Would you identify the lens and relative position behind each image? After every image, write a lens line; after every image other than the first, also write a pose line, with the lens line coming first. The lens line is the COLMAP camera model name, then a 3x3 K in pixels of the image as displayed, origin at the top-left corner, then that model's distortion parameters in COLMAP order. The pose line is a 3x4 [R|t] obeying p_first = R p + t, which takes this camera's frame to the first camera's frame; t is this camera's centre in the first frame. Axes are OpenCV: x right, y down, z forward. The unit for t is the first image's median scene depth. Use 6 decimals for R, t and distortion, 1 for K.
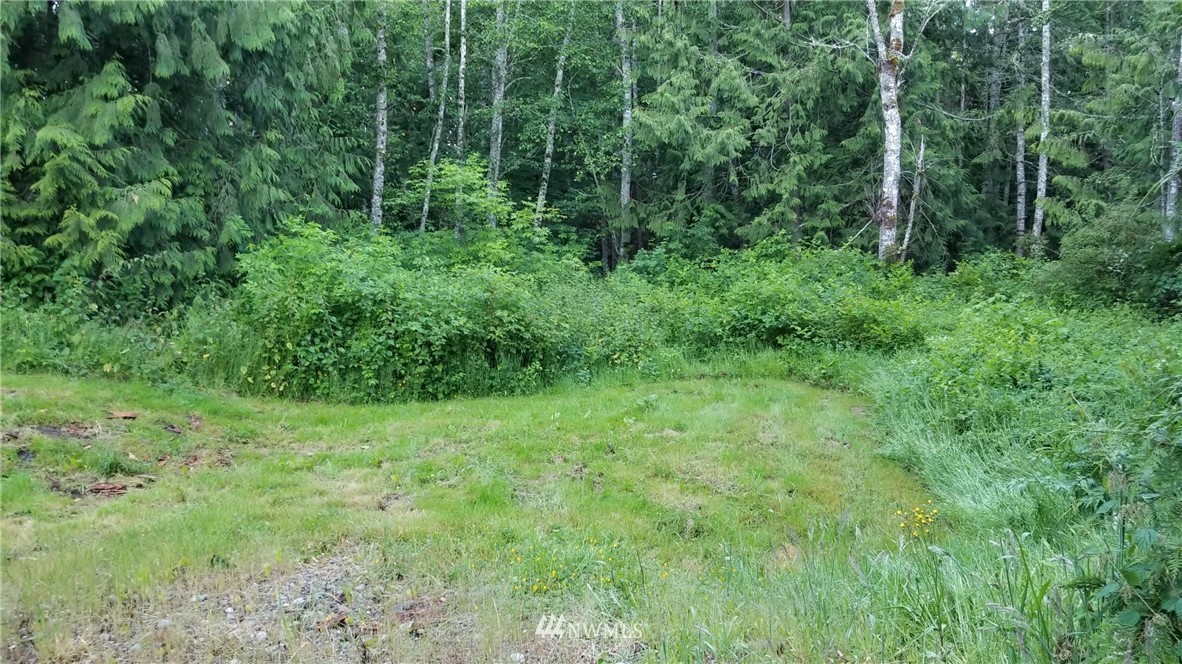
lens RADIAL K [[936.3, 0, 577.8], [0, 936.3, 279.9], [0, 0, 1]] dist [-0.021301, -0.016343]
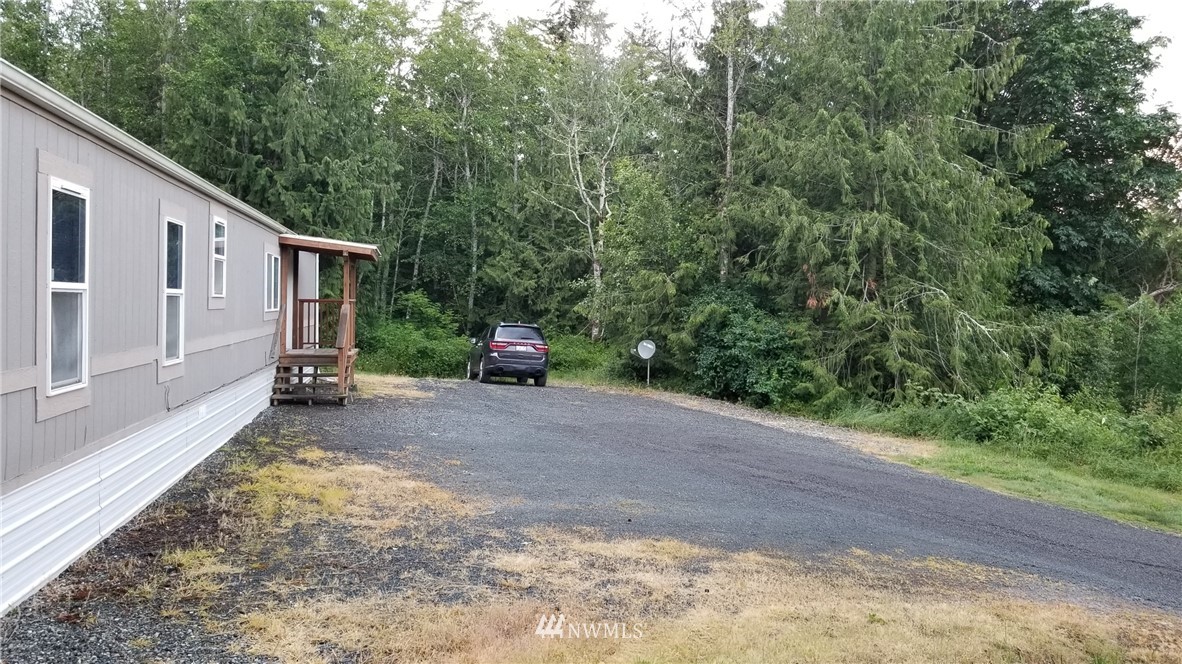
lens RADIAL K [[936.3, 0, 593.1], [0, 936.3, 320.9], [0, 0, 1]] dist [-0.021301, -0.016343]
pose [[0.953992, 0.029579, 0.298370, -0.340724], [-0.018703, 0.999055, -0.039241, 0.019645], [-0.299249, 0.031856, 0.953643, -1.121752]]
